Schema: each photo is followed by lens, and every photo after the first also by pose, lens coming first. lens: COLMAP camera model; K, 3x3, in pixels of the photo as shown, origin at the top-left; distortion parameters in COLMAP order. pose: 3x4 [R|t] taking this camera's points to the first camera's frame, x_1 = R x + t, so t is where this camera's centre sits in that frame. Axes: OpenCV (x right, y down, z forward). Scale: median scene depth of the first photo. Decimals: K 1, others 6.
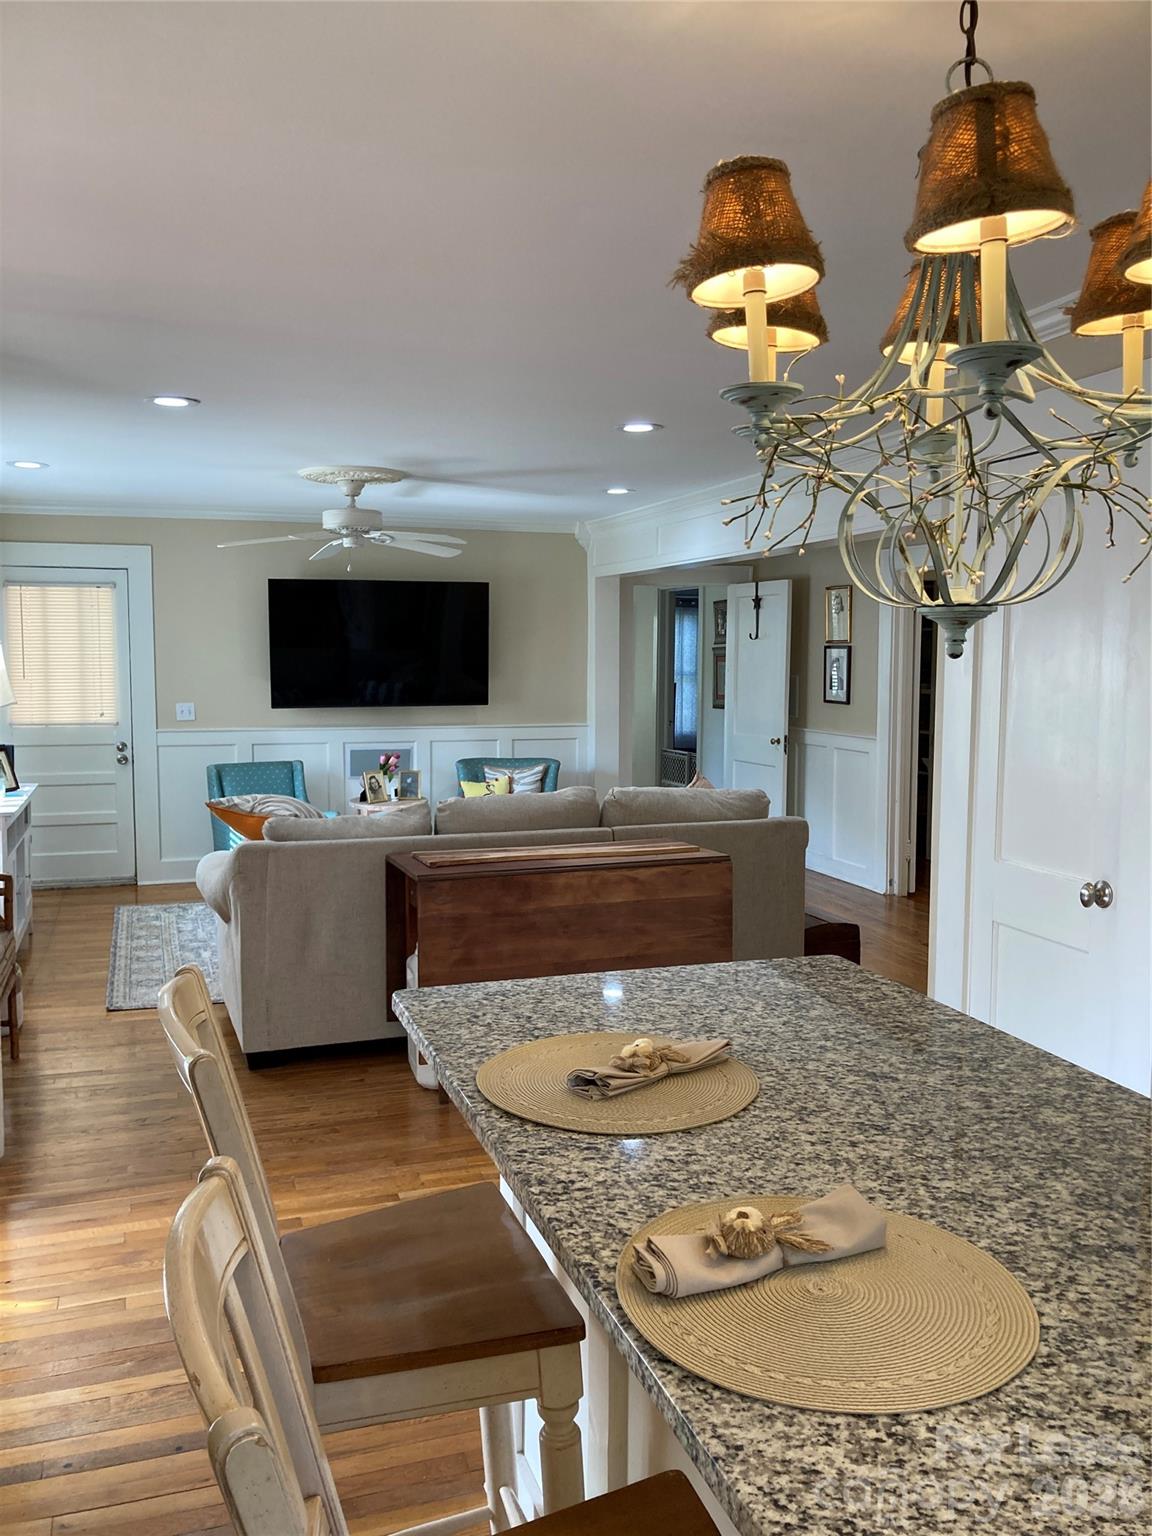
lens RADIAL K [[1280.2, 0, 577.0], [0, 1280.2, 772.2], [0, 0, 1]] dist [0.038655, -0.016645]
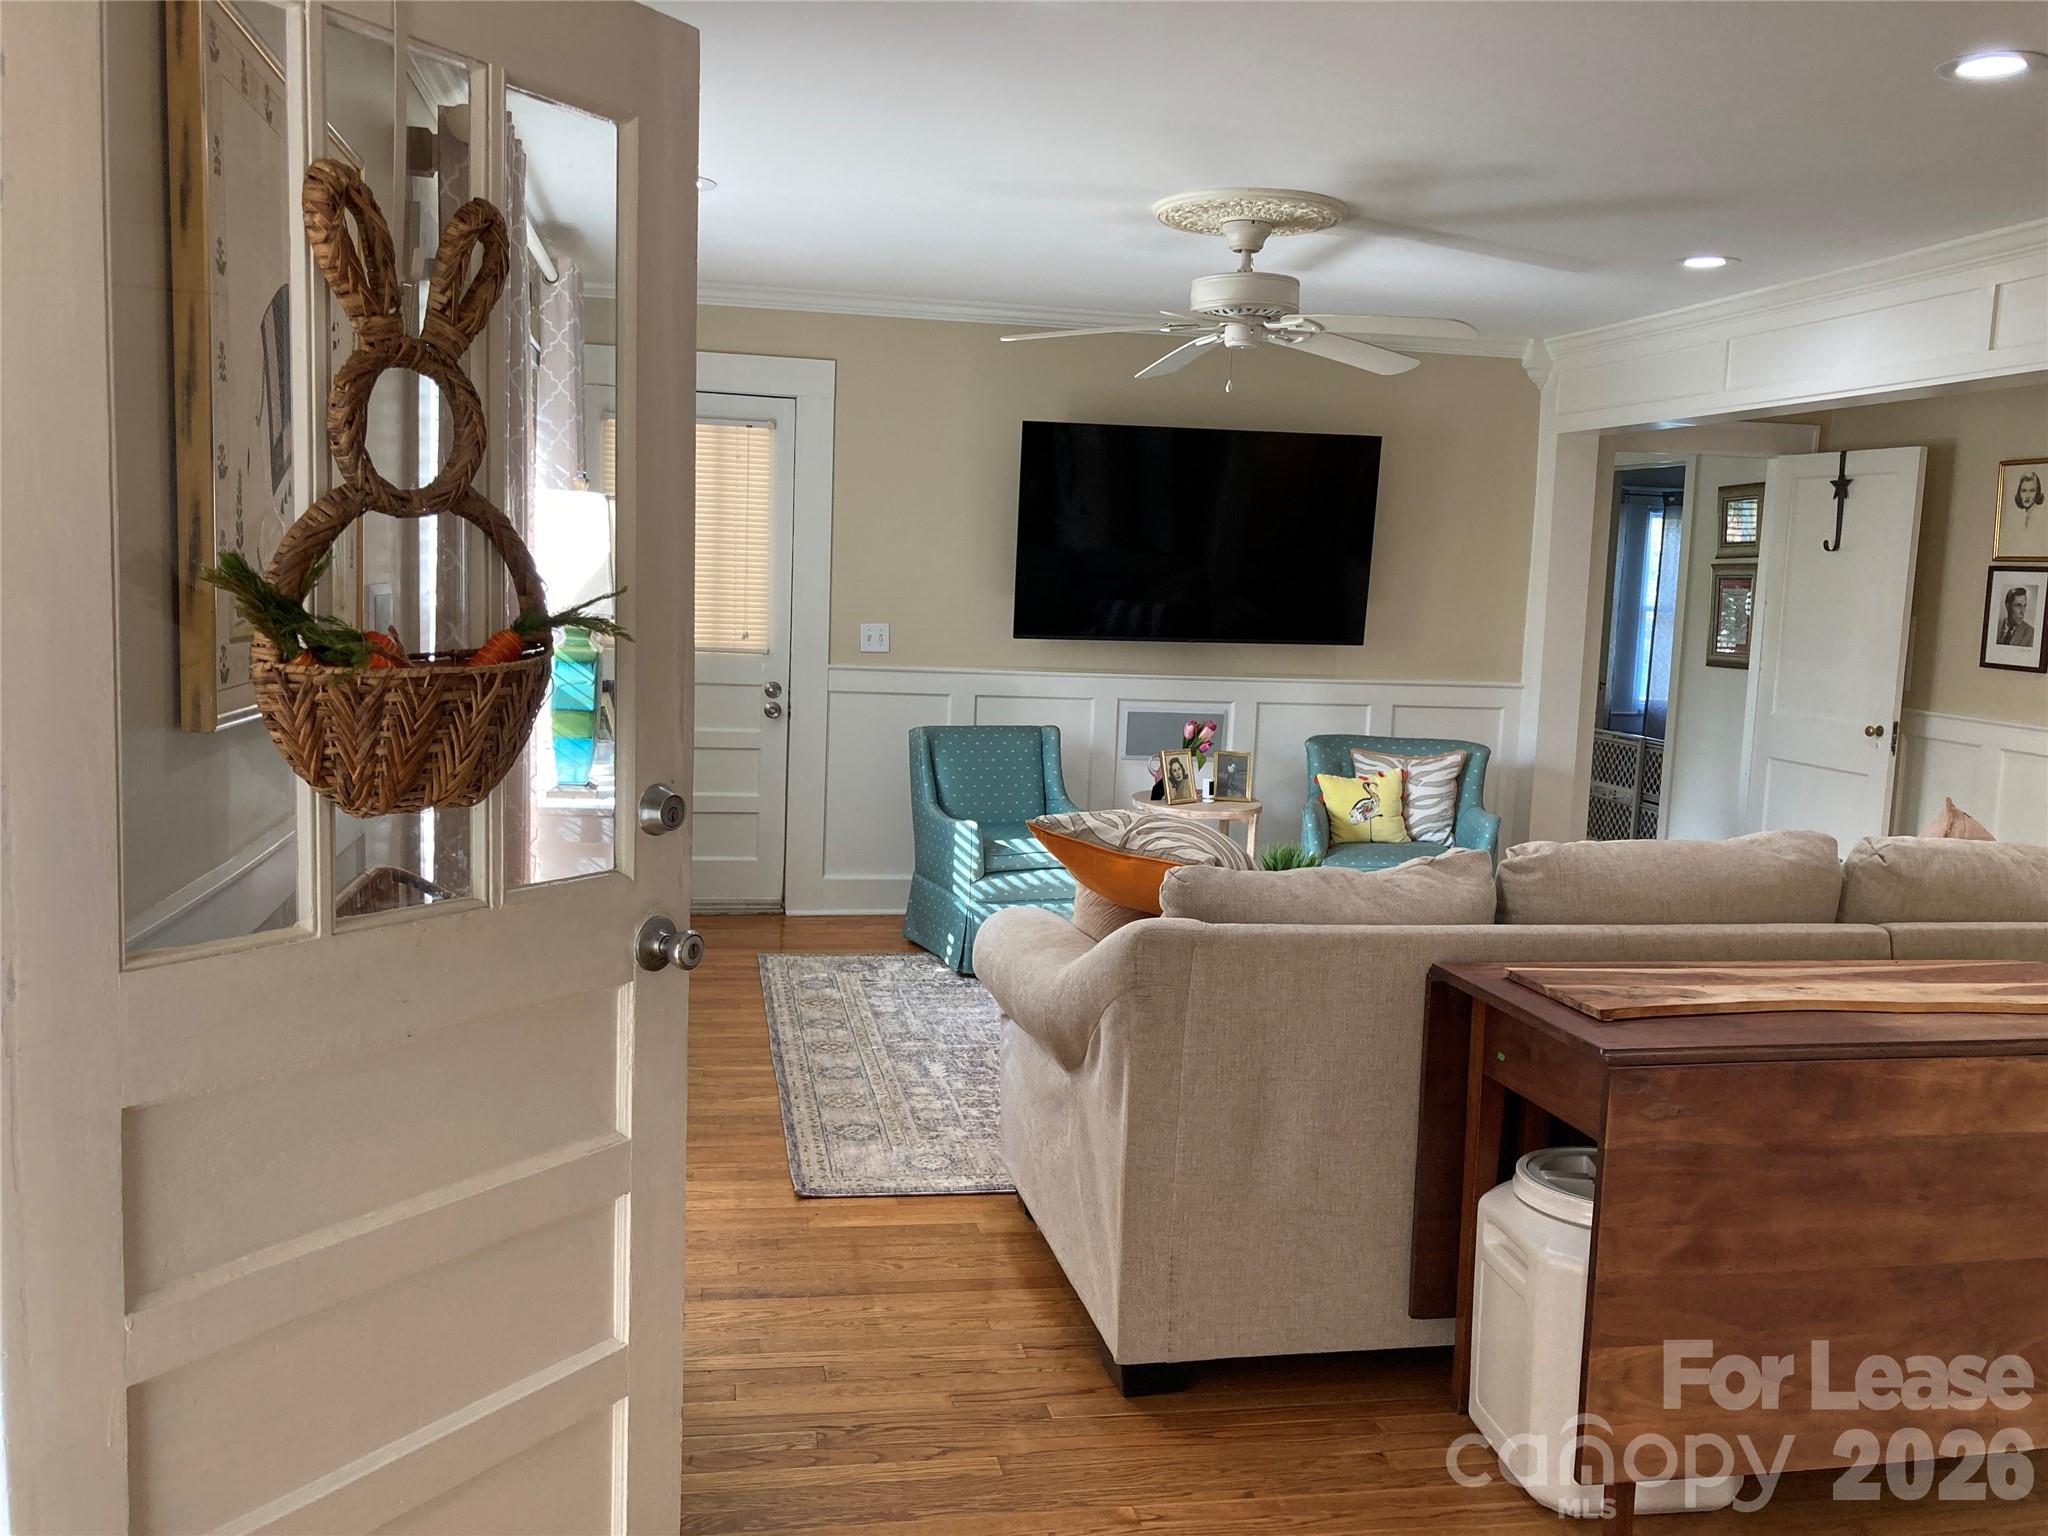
lens RADIAL K [[1707.0, 0, 1028.4], [0, 1707.0, 754.1], [0, 0, 1]] dist [0.038655, -0.016645]
pose [[0.989839, 0.051398, -0.132575, -0.159622], [-0.049657, 0.998632, 0.016411, -0.011020], [0.133237, -0.009661, 0.991037, 0.270029]]
